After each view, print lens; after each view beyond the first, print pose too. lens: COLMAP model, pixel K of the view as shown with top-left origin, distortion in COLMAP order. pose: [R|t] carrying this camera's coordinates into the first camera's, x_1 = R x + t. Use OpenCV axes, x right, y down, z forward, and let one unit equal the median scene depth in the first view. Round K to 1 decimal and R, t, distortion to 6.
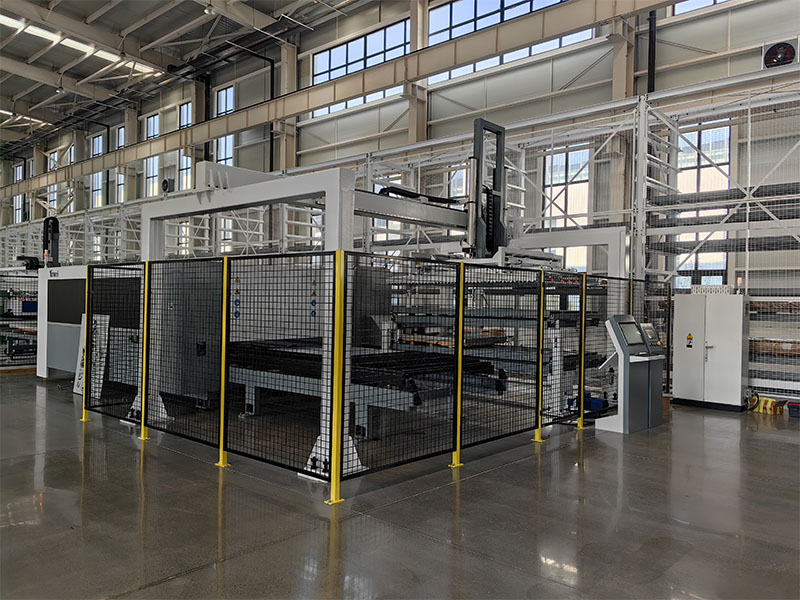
lens RADIAL K [[640.8, 0, 400.0], [0, 640.8, 300.0], [0, 0, 1]] dist [0.035687, -0.003554]
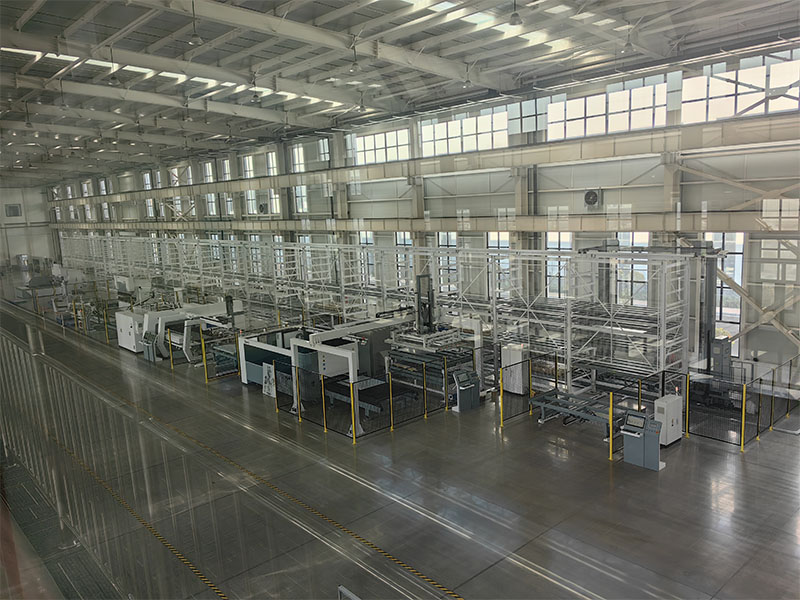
lens RADIAL K [[625.5, 0, 400.0], [0, 625.5, 300.0], [0, 0, 1]] dist [0.054903, -0.002569]
pose [[0.992889, -0.042614, -0.111159, 0.306039], [0.059038, 0.987085, 0.148924, -0.532064], [0.103377, -0.154428, 0.982581, -1.257670]]
